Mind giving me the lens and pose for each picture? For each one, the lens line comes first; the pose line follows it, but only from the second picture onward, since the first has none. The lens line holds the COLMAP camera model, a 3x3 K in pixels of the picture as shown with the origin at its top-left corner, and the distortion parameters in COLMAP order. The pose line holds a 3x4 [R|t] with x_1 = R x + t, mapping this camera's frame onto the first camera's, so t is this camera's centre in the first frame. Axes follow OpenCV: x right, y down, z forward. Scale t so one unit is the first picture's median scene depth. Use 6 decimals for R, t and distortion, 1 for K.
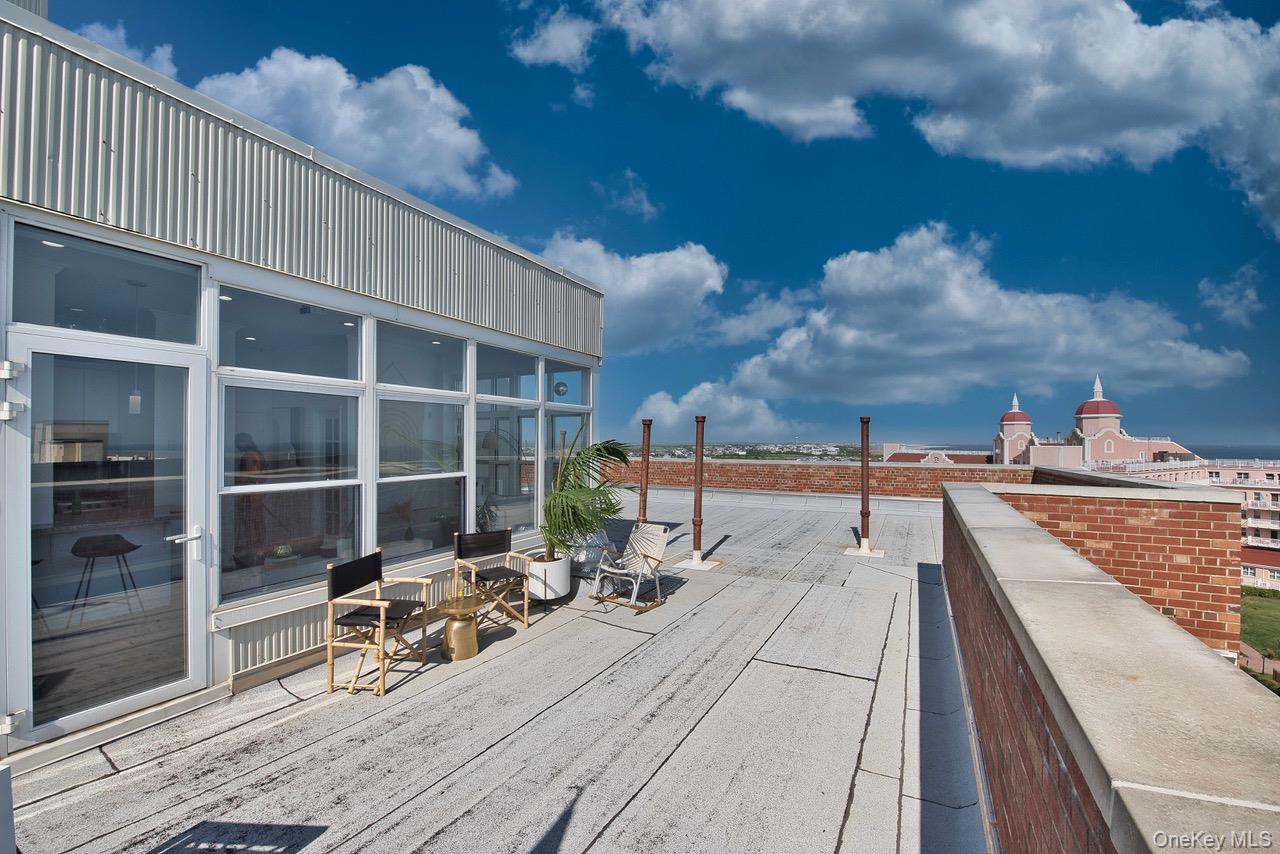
lens RADIAL K [[517.0, 0, 655.2], [0, 517.0, 438.5], [0, 0, 1]] dist [-0.012786, -0.002825]
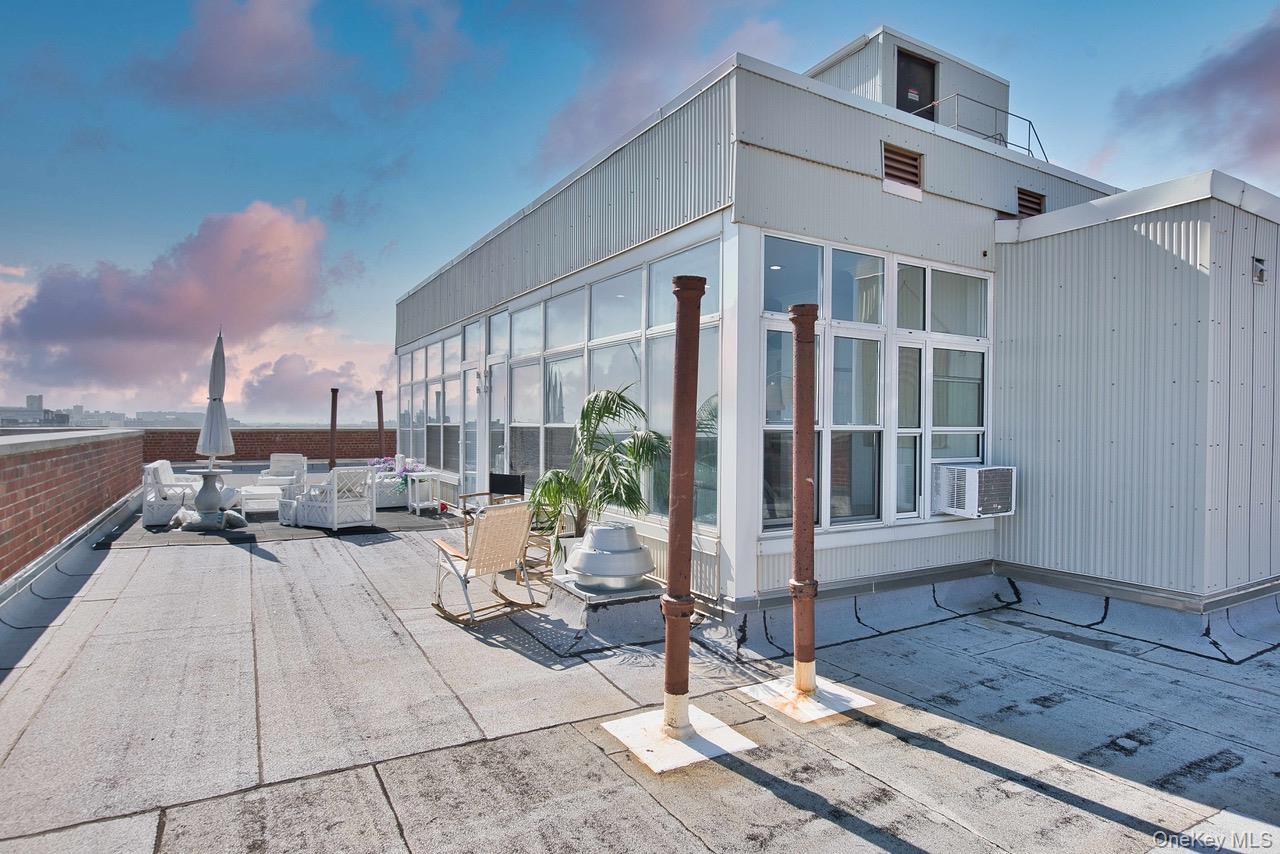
lens RADIAL K [[704.1, 0, 652.5], [0, 704.1, 432.8], [0, 0, 1]] dist [-0.001610, 0.000296]
pose [[-0.530024, 0.005267, -0.847966, 0.858336], [0.000237, 0.999982, 0.006063, 0.090269], [0.847982, 0.003013, -0.530016, 2.240668]]
